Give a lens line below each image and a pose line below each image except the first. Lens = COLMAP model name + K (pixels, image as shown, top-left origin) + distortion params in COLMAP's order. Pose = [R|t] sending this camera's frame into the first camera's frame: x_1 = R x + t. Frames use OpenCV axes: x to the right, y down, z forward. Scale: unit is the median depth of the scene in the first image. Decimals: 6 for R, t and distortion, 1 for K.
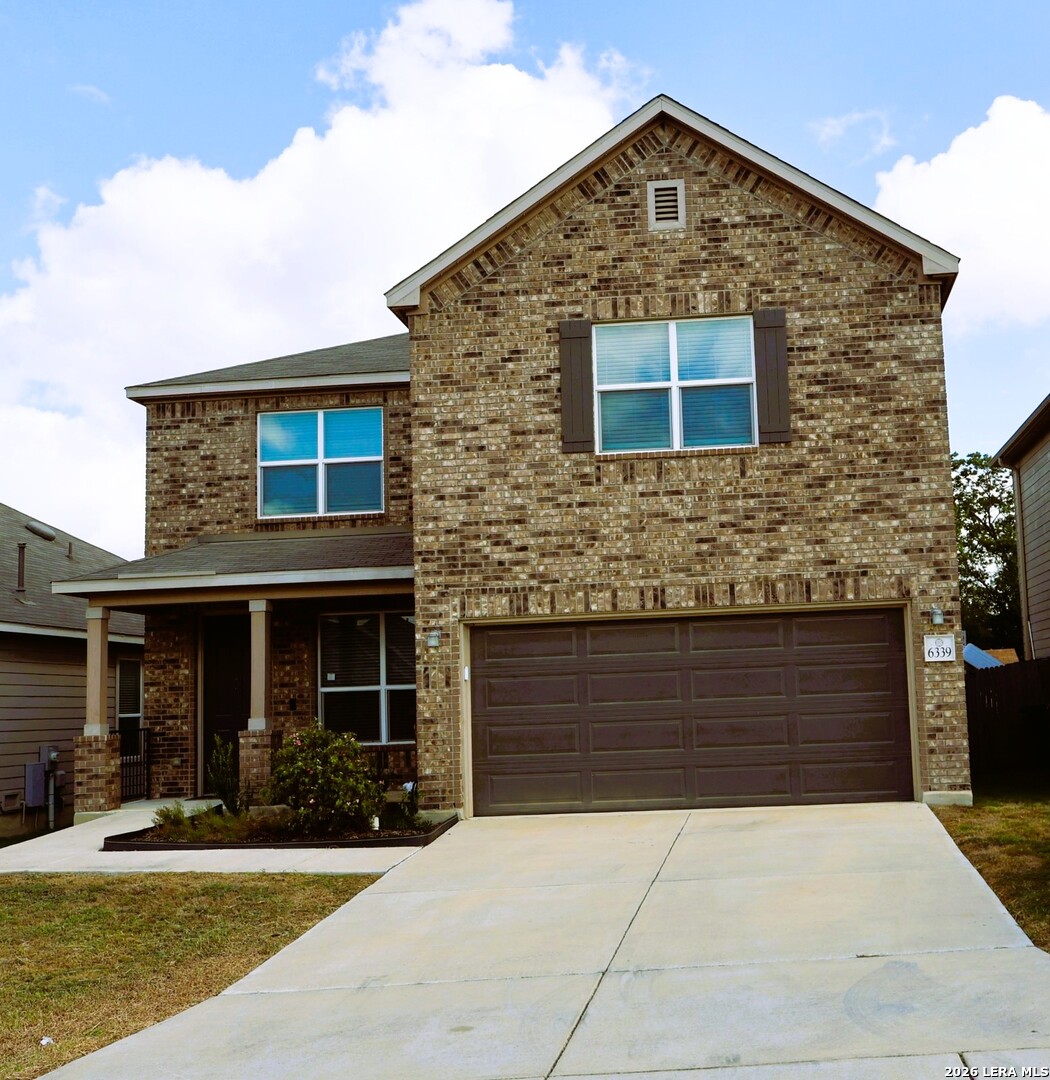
lens RADIAL K [[1112.2, 0, 525.2], [0, 1112.2, 551.6], [0, 0, 1]] dist [-0.006458, -0.005748]
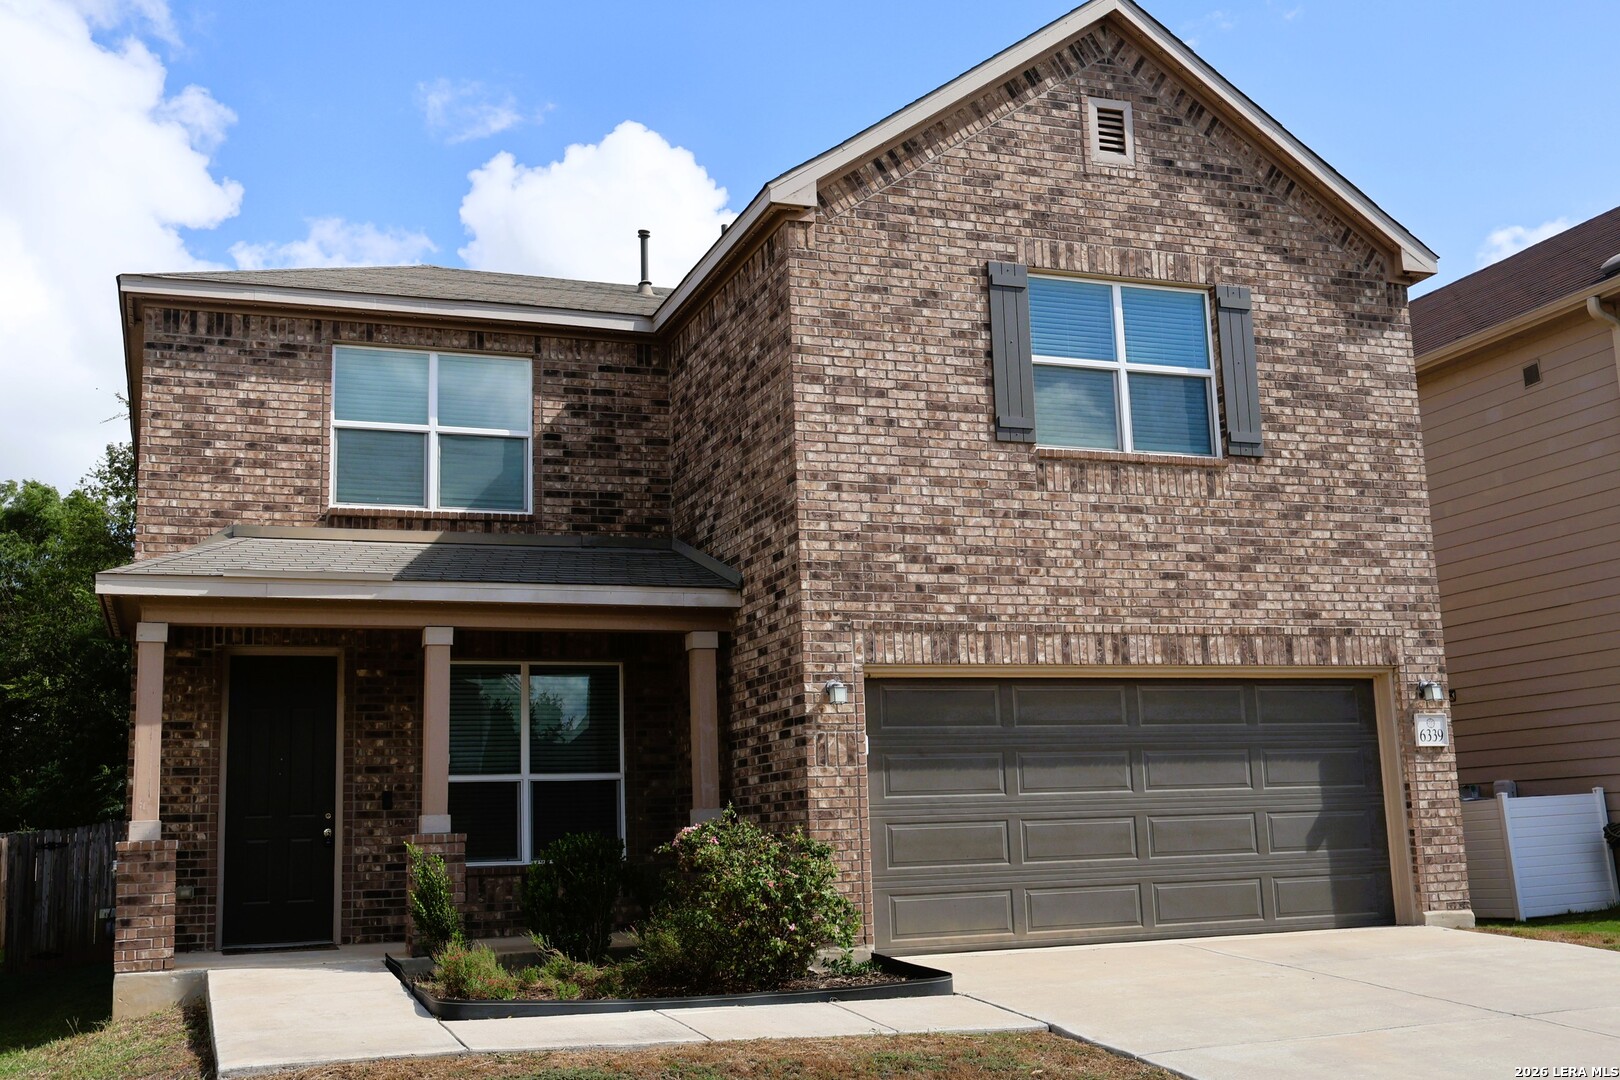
lens RADIAL K [[1485.1, 0, 810.0], [0, 1485.1, 540.0], [0, 0, 1]] dist [0.000106, -0.010919]
pose [[0.928514, 0.080654, 0.362431, -0.416328], [-0.057306, 0.995556, -0.074733, 0.052917], [-0.366847, 0.048621, 0.929010, 0.154817]]
